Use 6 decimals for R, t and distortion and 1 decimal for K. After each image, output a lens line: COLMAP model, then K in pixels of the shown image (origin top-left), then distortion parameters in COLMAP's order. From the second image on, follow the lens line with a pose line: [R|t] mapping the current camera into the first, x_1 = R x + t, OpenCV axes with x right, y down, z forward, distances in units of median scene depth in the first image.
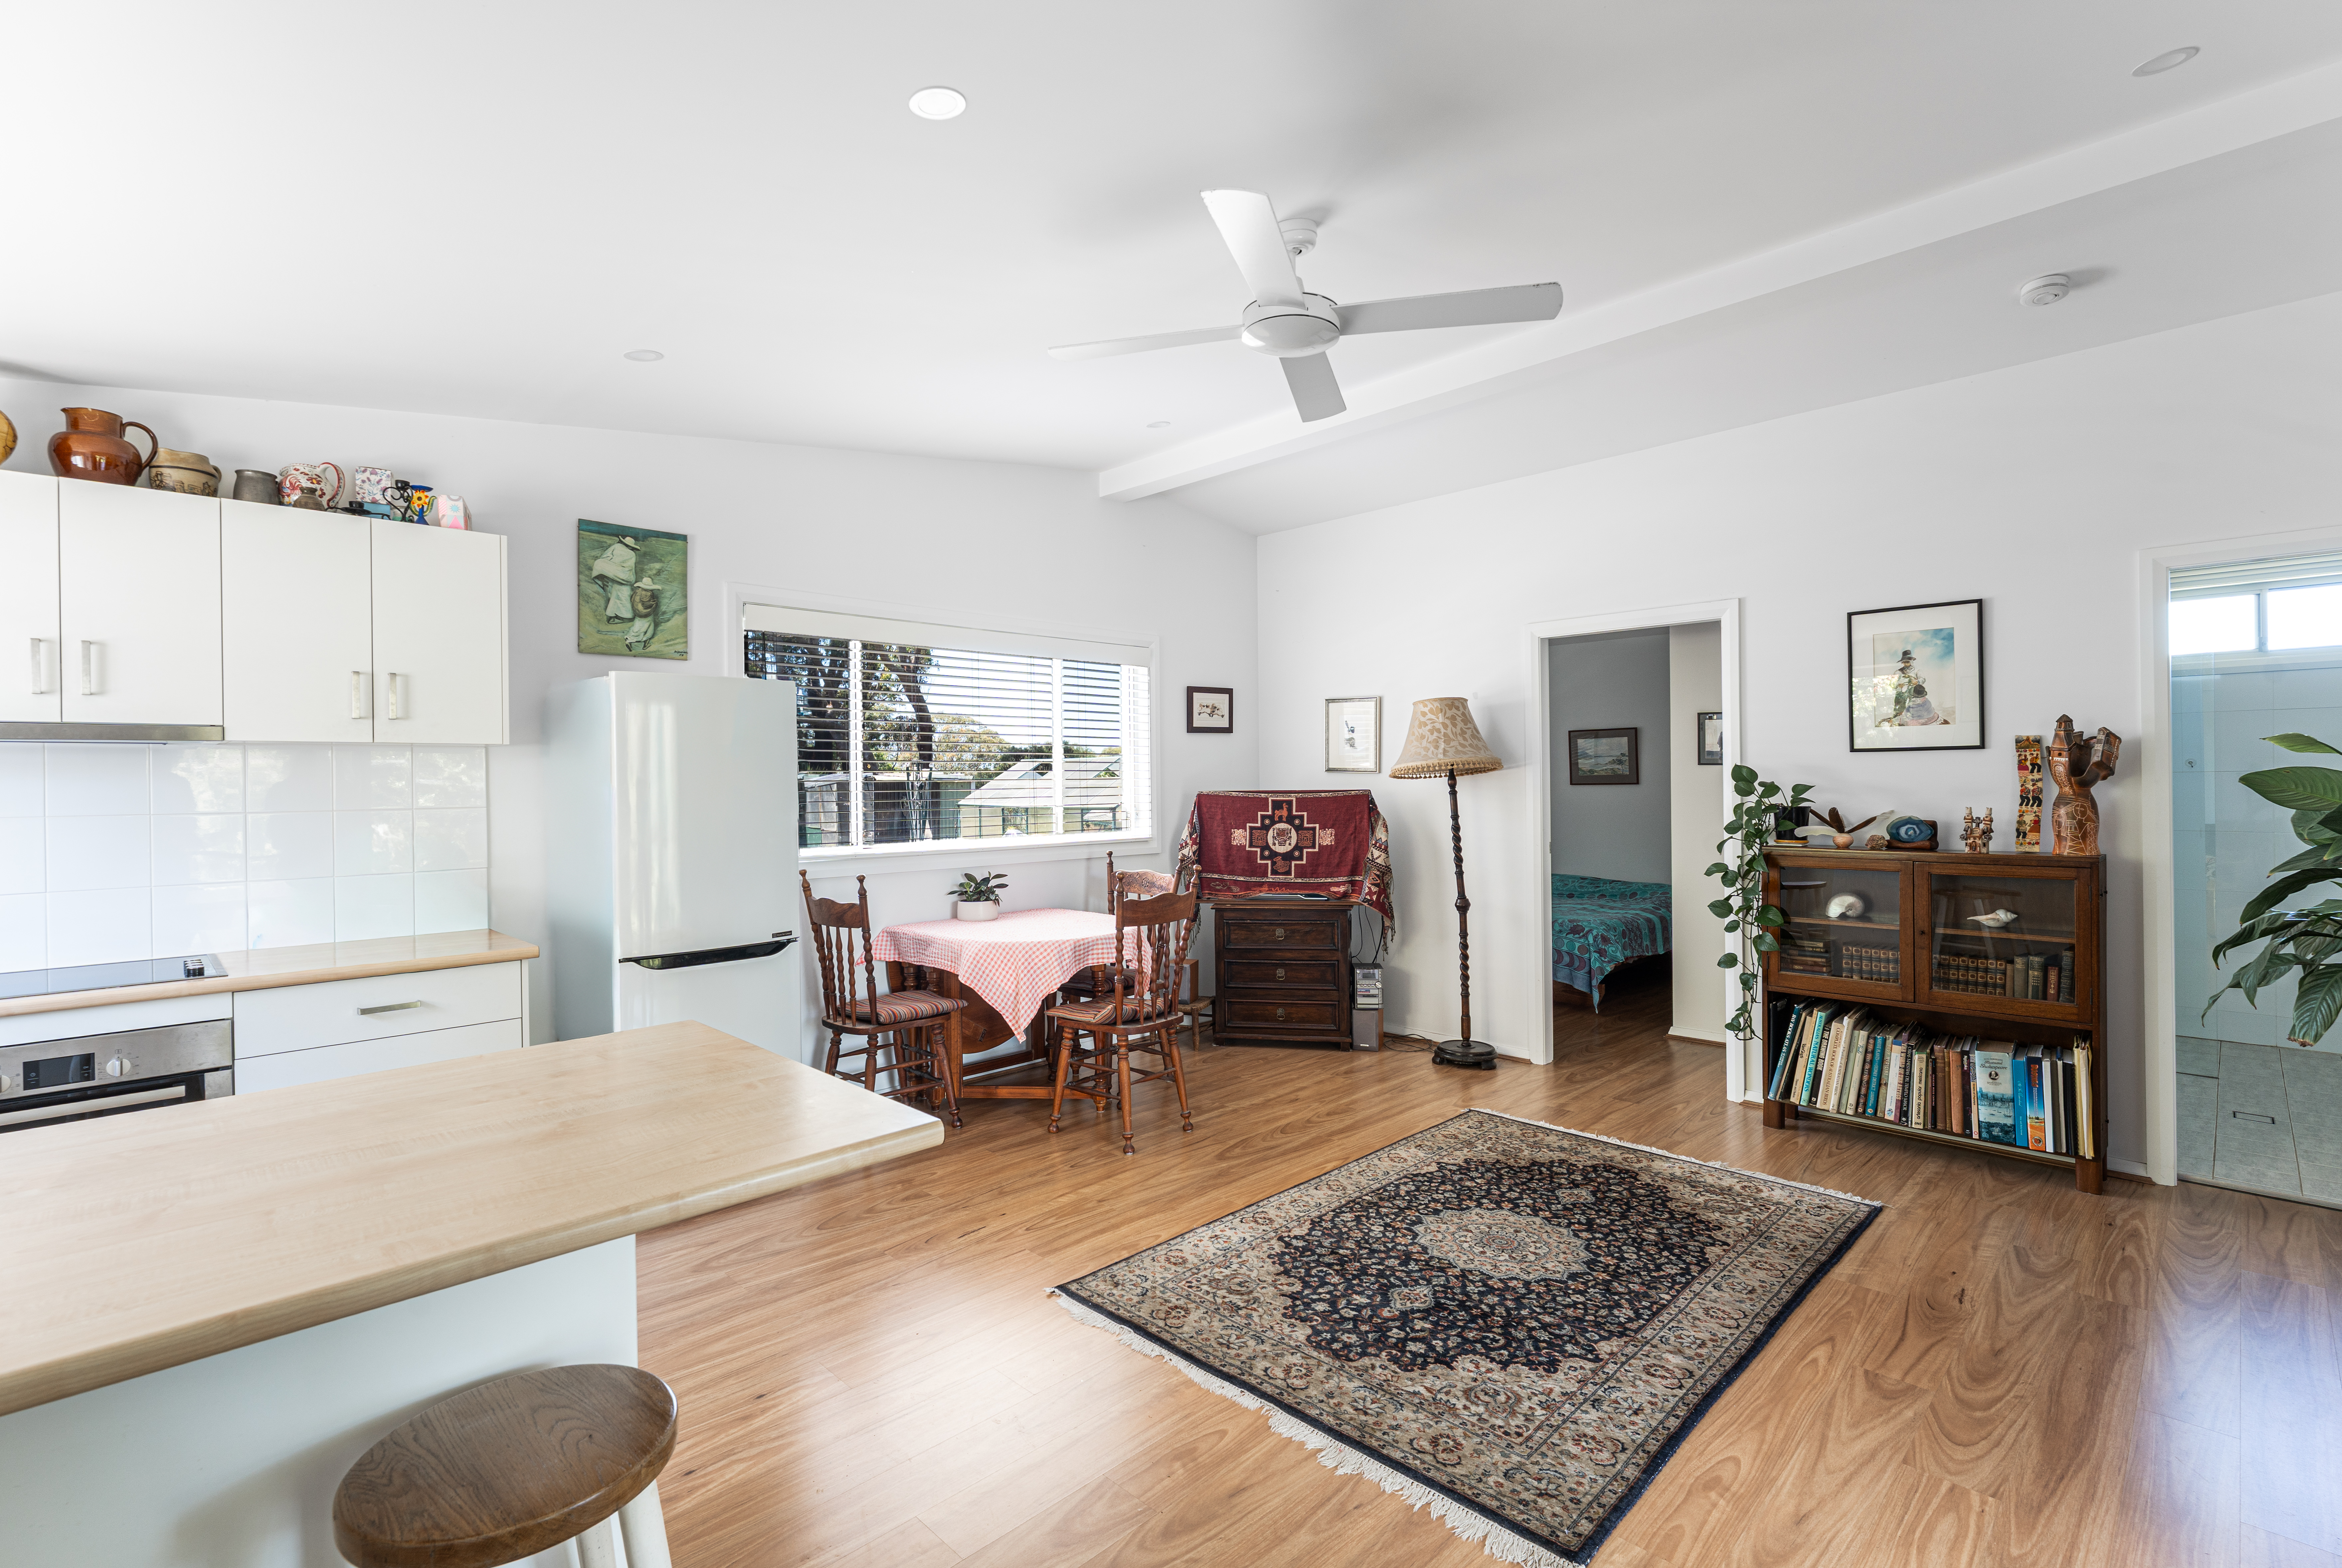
lens RADIAL K [[1049.9, 0, 1169.4], [0, 1049.9, 779.0], [0, 0, 1]] dist [-0.000400, -0.000043]
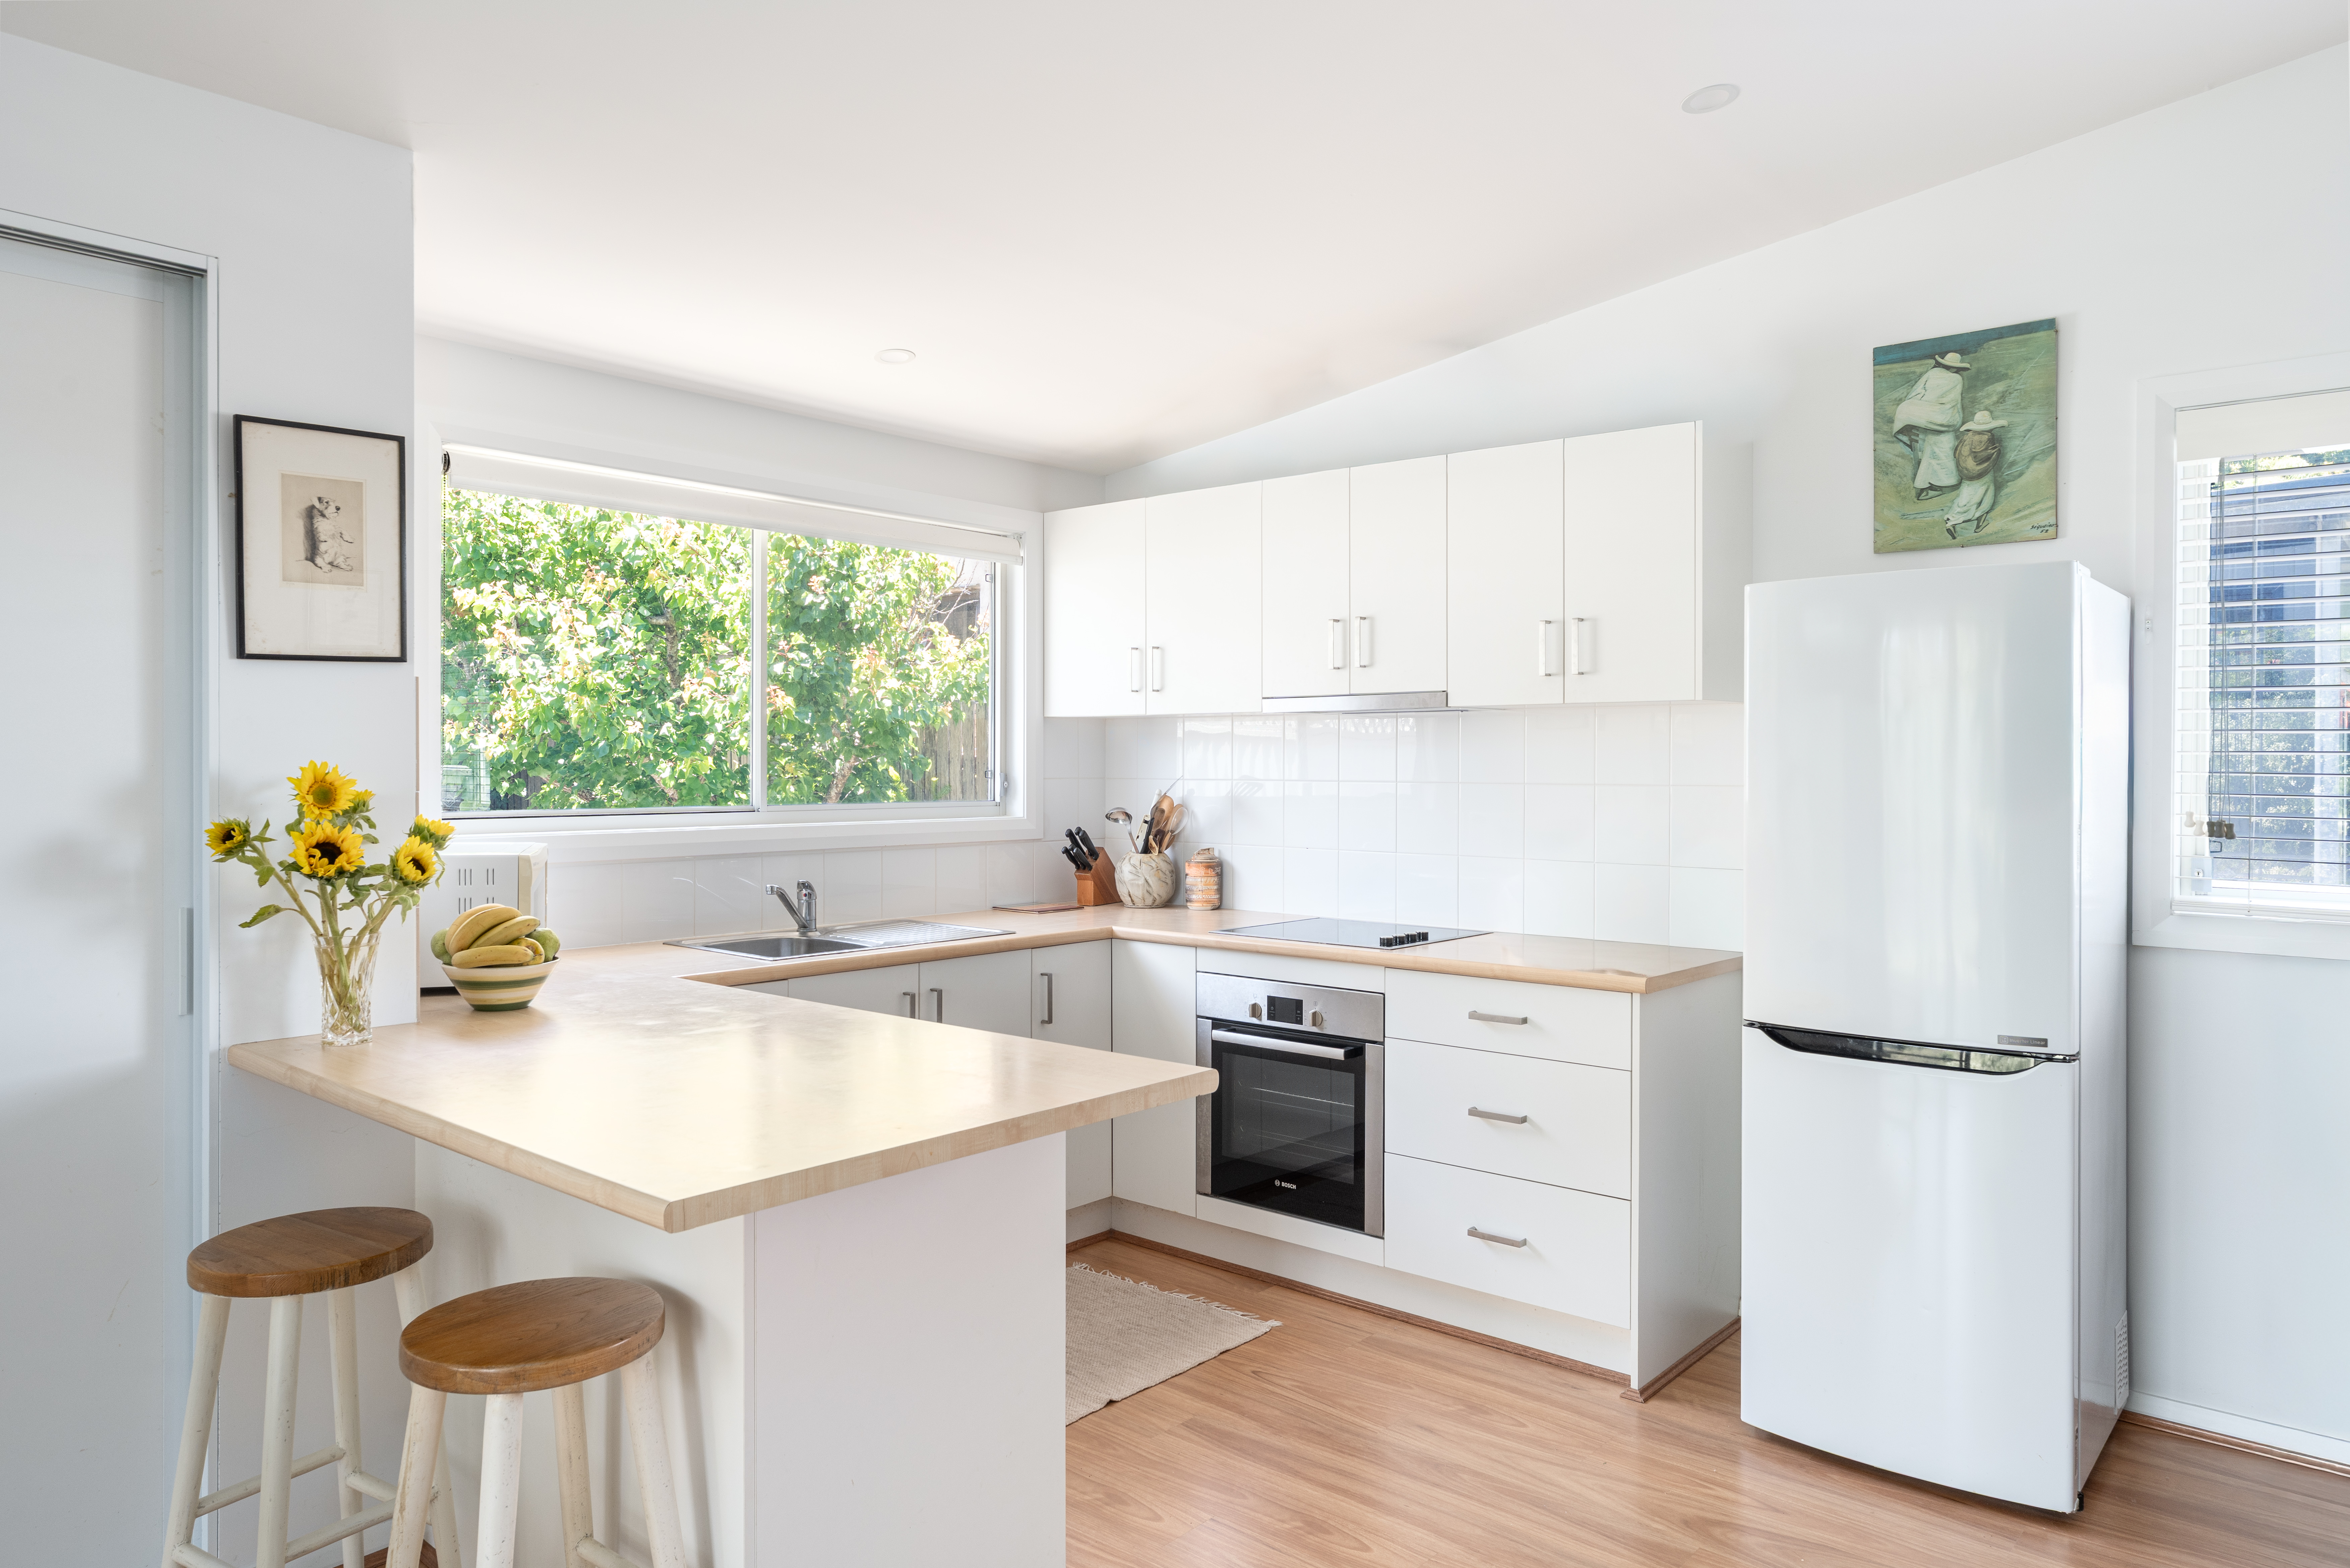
lens RADIAL K [[1510.1, 0, 1174.0], [0, 1510.1, 778.7], [0, 0, 1]] dist [0.001785, 0.000223]
pose [[0.086858, 0.017443, -0.996068, 0.327292], [-0.002294, 0.999848, 0.017309, 0.003881], [0.996218, 0.000782, 0.086885, 0.470611]]
